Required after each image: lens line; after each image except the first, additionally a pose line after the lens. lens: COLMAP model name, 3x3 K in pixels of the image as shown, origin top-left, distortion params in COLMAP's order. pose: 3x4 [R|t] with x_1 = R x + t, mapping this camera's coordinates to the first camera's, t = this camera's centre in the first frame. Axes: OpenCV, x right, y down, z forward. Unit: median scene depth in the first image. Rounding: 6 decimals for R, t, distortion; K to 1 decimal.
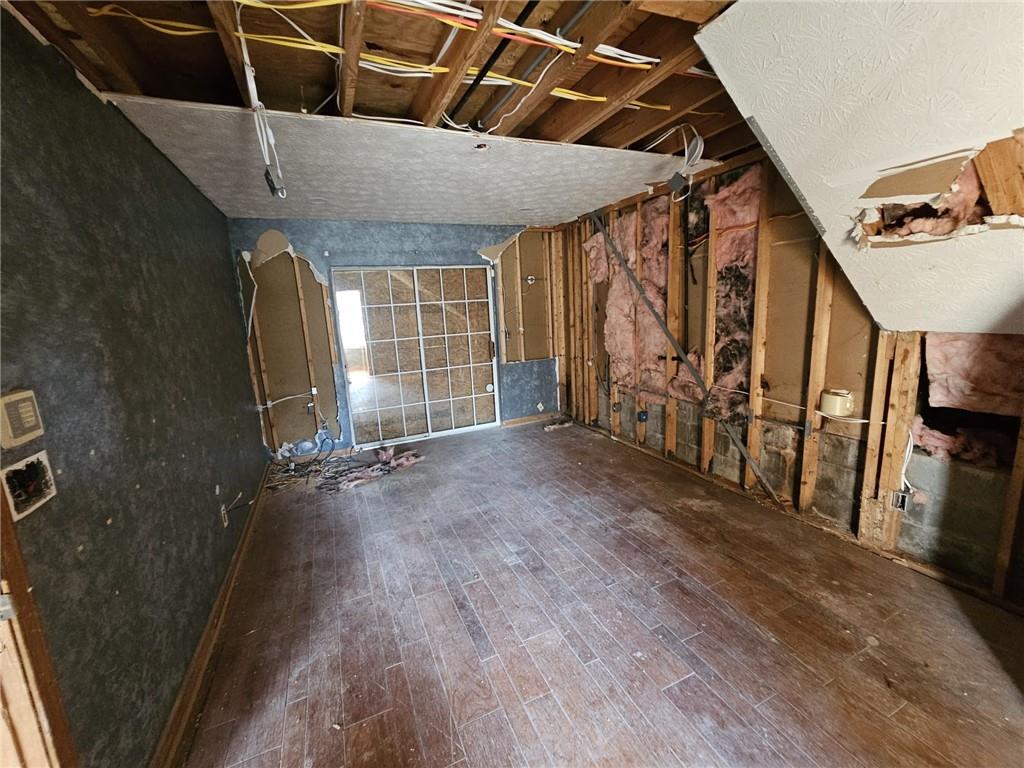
lens RADIAL K [[421.1, 0, 510.7], [0, 421.1, 383.7], [0, 0, 1]] dist [0.000421, -0.001147]
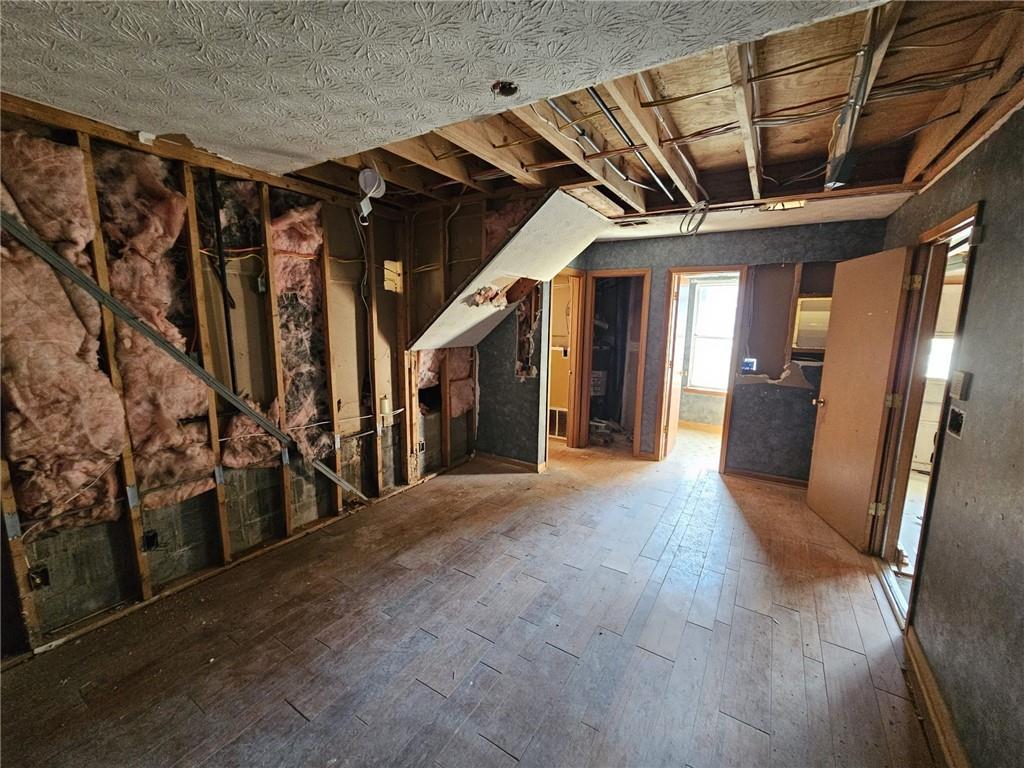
lens RADIAL K [[421.1, 0, 509.0], [0, 421.1, 386.5], [0, 0, 1]] dist [0.000421, -0.001147]
pose [[-0.557014, -0.088560, 0.825768, -0.485945], [0.168611, 0.961532, 0.216855, -0.195359], [-0.813207, 0.260025, -0.520654, 1.087020]]
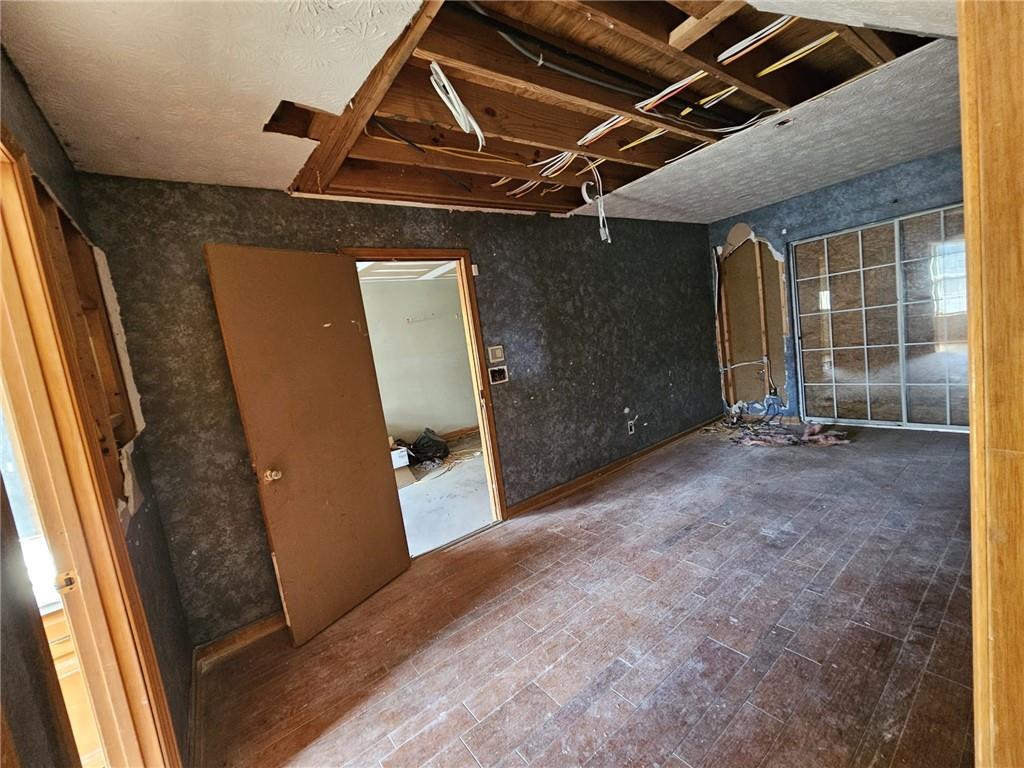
lens RADIAL K [[421.1, 0, 505.1], [0, 421.1, 382.9], [0, 0, 1]] dist [0.000421, -0.001147]
pose [[0.216981, 0.123324, -0.968355, 0.628519], [-0.047286, 0.992151, 0.115759, -0.024046], [0.975030, 0.020672, 0.221109, 0.107160]]
